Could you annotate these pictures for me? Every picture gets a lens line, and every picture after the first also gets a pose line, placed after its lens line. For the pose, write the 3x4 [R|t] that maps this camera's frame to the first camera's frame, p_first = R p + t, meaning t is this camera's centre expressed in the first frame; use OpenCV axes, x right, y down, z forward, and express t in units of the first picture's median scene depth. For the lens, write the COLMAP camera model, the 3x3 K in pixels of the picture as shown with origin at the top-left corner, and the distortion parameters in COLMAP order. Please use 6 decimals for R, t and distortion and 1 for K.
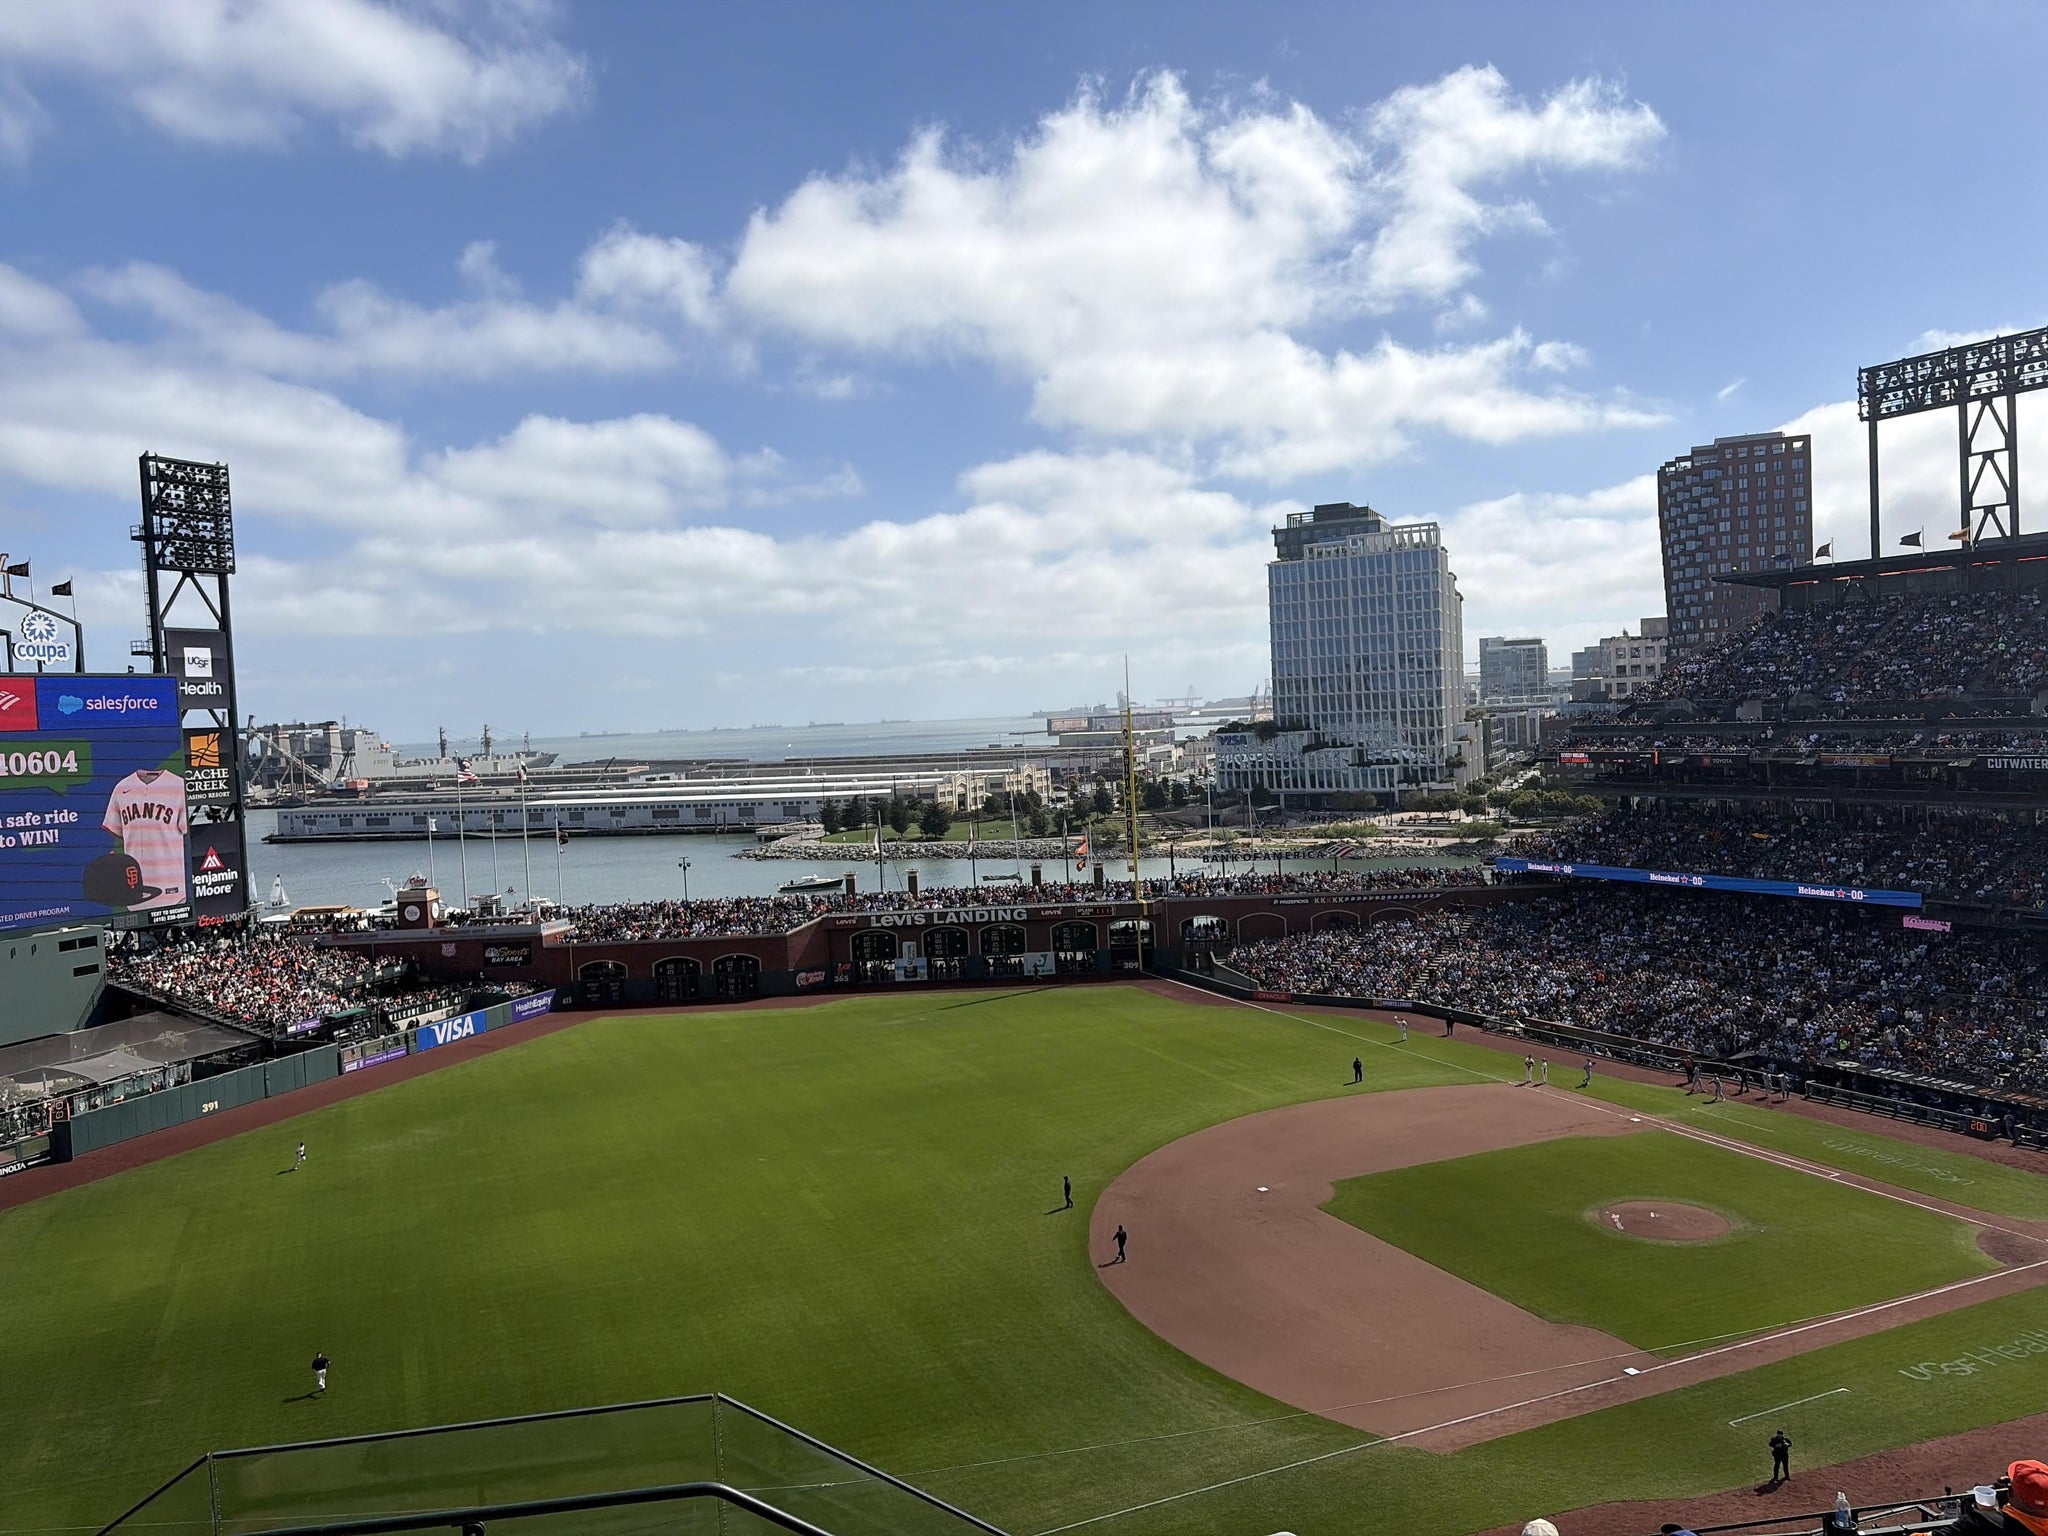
lens RADIAL K [[1543.0, 0, 1012.8], [0, 1543.0, 780.3], [0, 0, 1]] dist [0.060010, -0.049547]
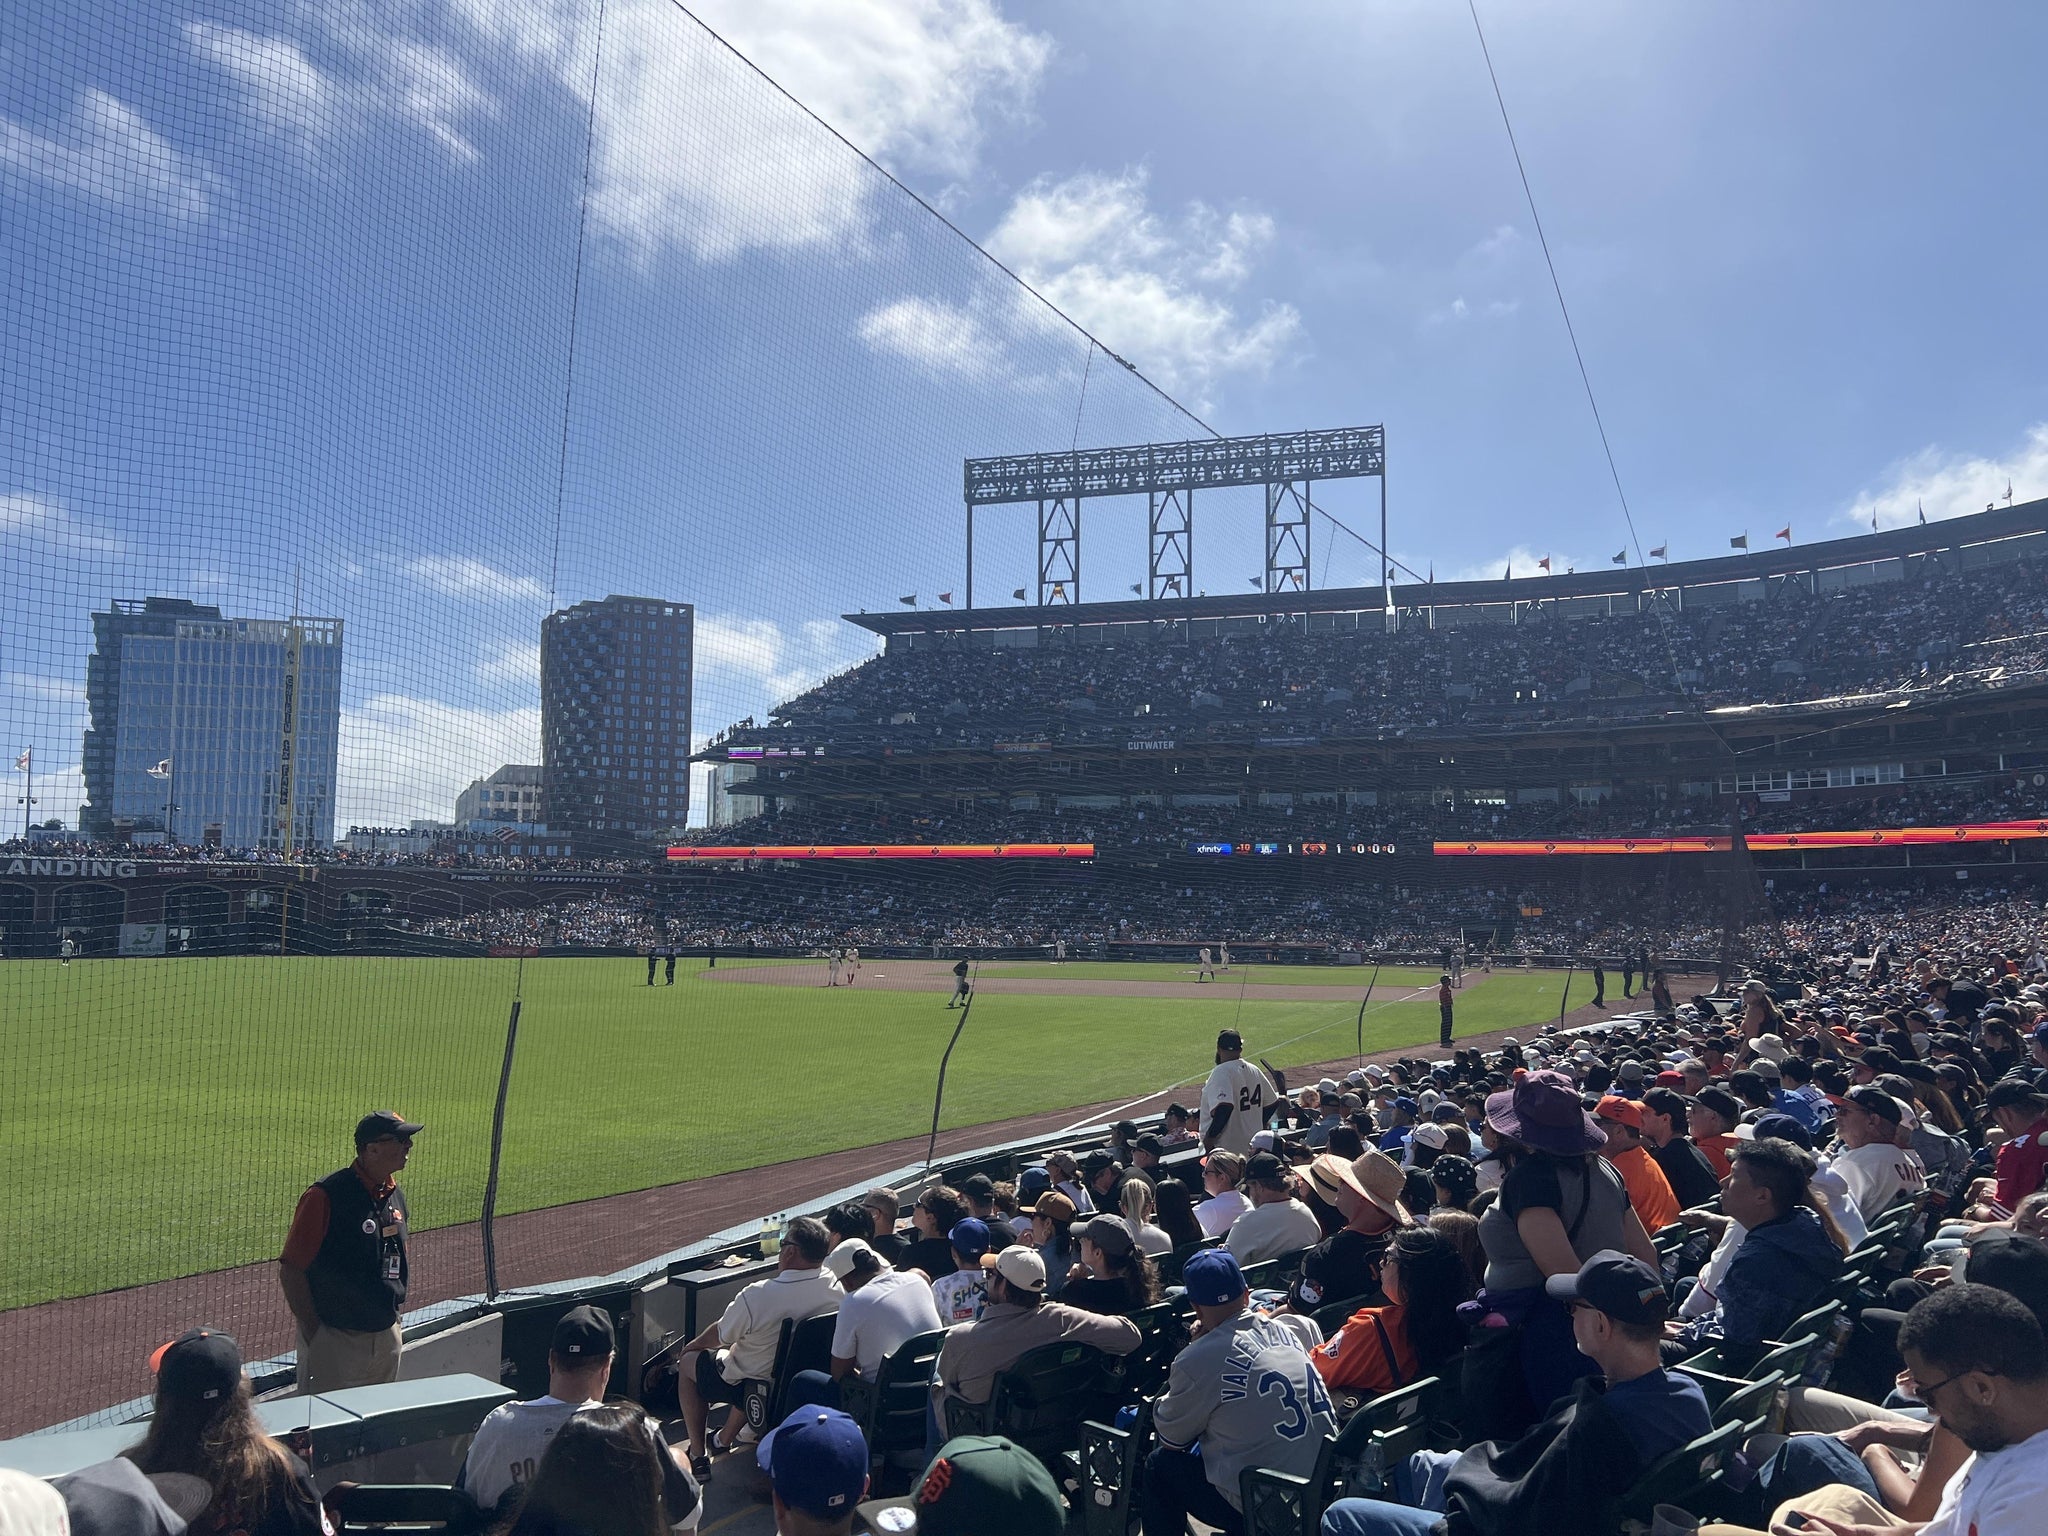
lens RADIAL K [[1543.0, 0, 998.4], [0, 1543.0, 791.5], [0, 0, 1]] dist [0.060010, -0.049547]
pose [[0.688899, 0.115424, 0.715608, -0.253442], [-0.009092, 0.988539, -0.150694, 0.162188], [-0.724800, 0.097307, 0.682053, 0.181536]]
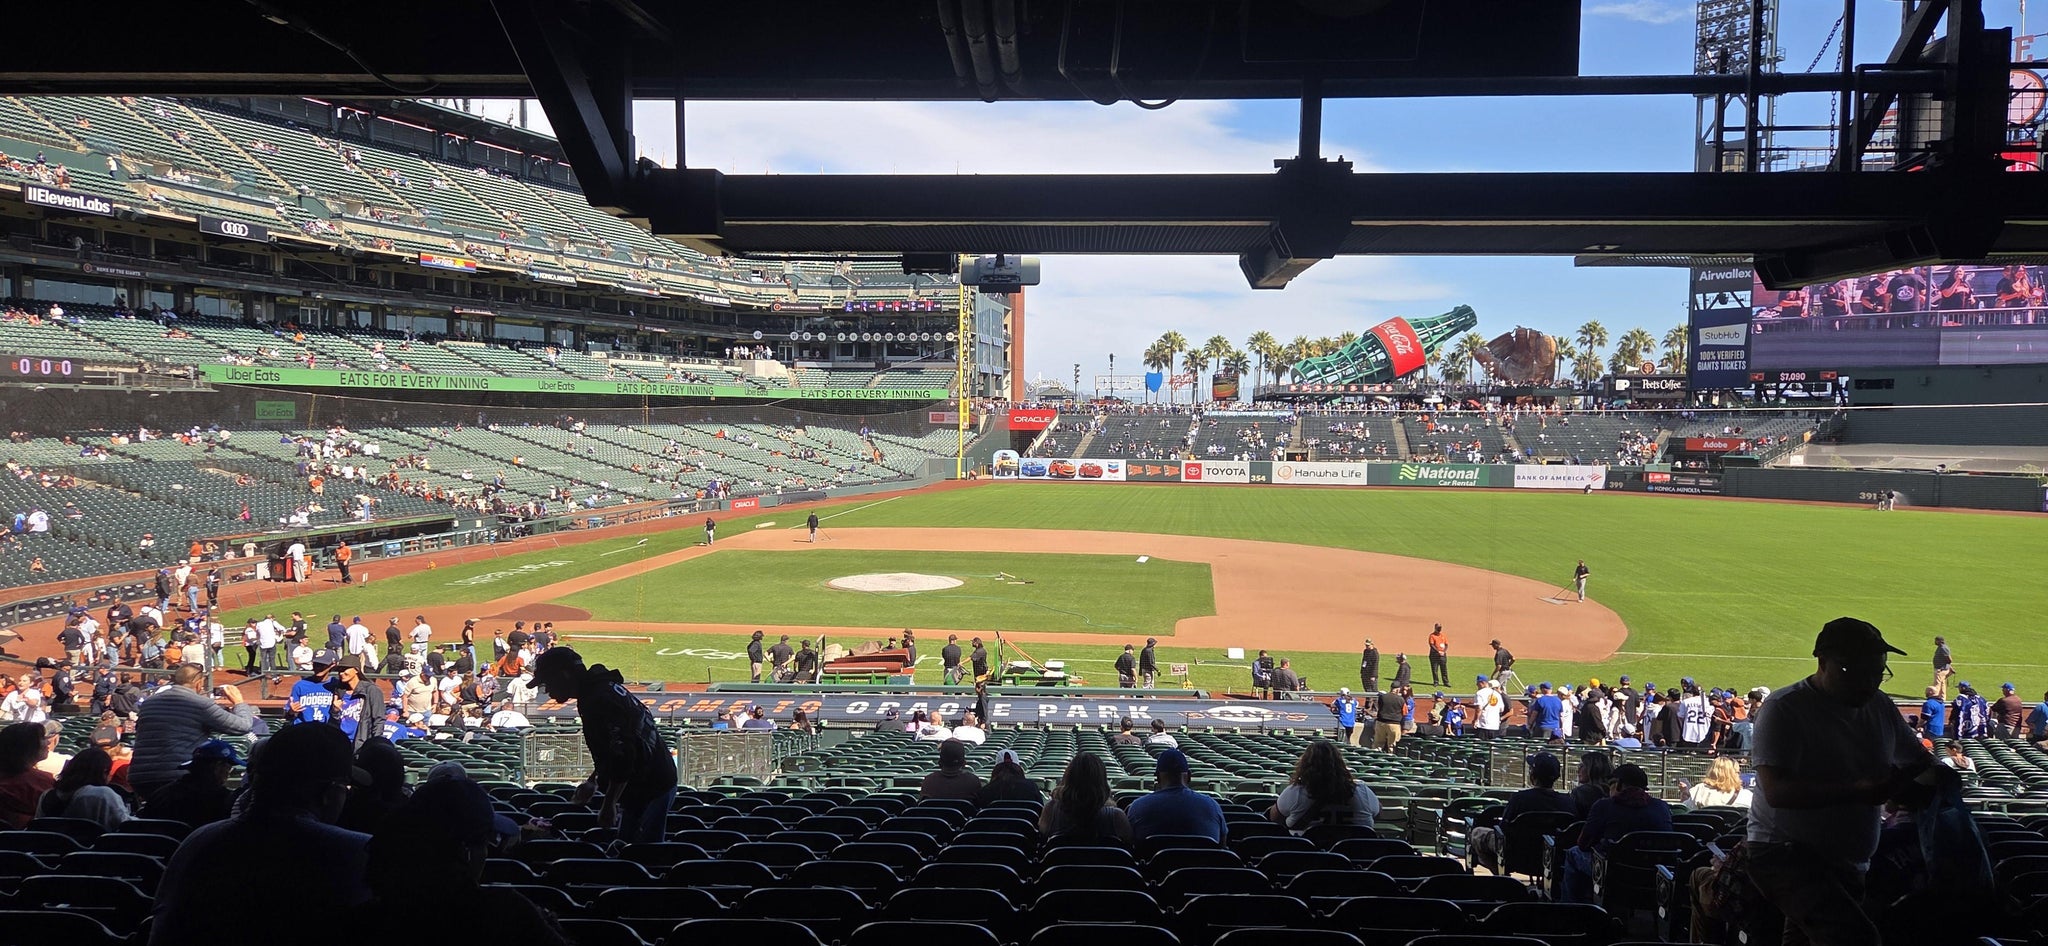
lens RADIAL K [[1348.3, 0, 1003.3], [0, 1348.3, 484.3], [0, 0, 1]] dist [0.039923, -0.002294]
pose [[-0.510459, 0.089566, -0.855225, 0.519593], [-0.020287, 0.993029, 0.116107, 0.071334], [0.859663, 0.076618, -0.505084, 0.726620]]
